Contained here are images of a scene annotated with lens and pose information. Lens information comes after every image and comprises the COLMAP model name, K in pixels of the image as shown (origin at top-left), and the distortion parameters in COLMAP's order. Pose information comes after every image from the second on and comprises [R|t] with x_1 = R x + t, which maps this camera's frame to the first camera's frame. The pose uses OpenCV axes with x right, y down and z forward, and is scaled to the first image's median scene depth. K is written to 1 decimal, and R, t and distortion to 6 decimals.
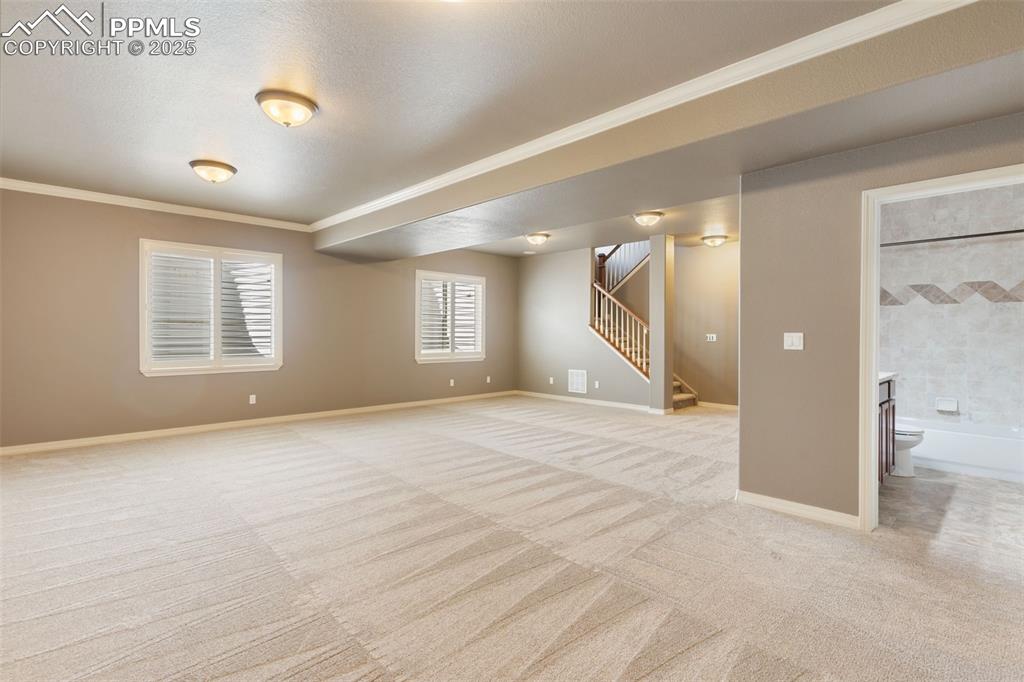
lens RADIAL K [[487.3, 0, 512.0], [0, 487.3, 339.2], [0, 0, 1]] dist [0.002942, -0.000037]
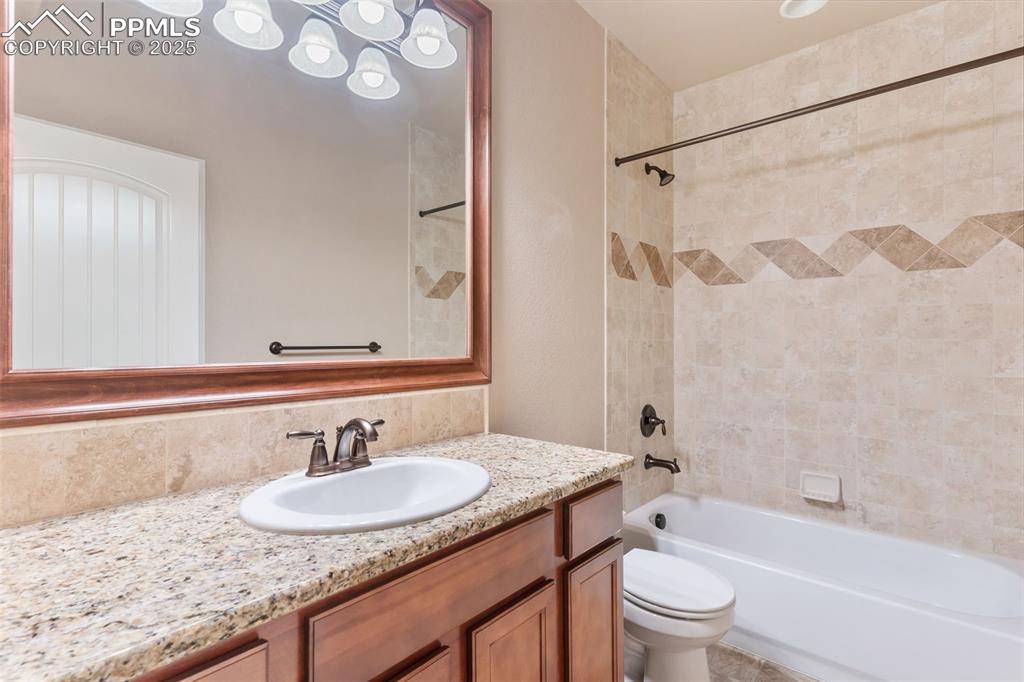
lens RADIAL K [[487.3, 0, 512.0], [0, 487.3, 339.2], [0, 0, 1]] dist [0.002942, -0.000037]
pose [[0.996293, 0.001425, 0.086010, 0.546373], [-0.000345, 0.999921, -0.012565, -0.005359], [-0.086021, 0.012488, 0.996215, 0.545486]]
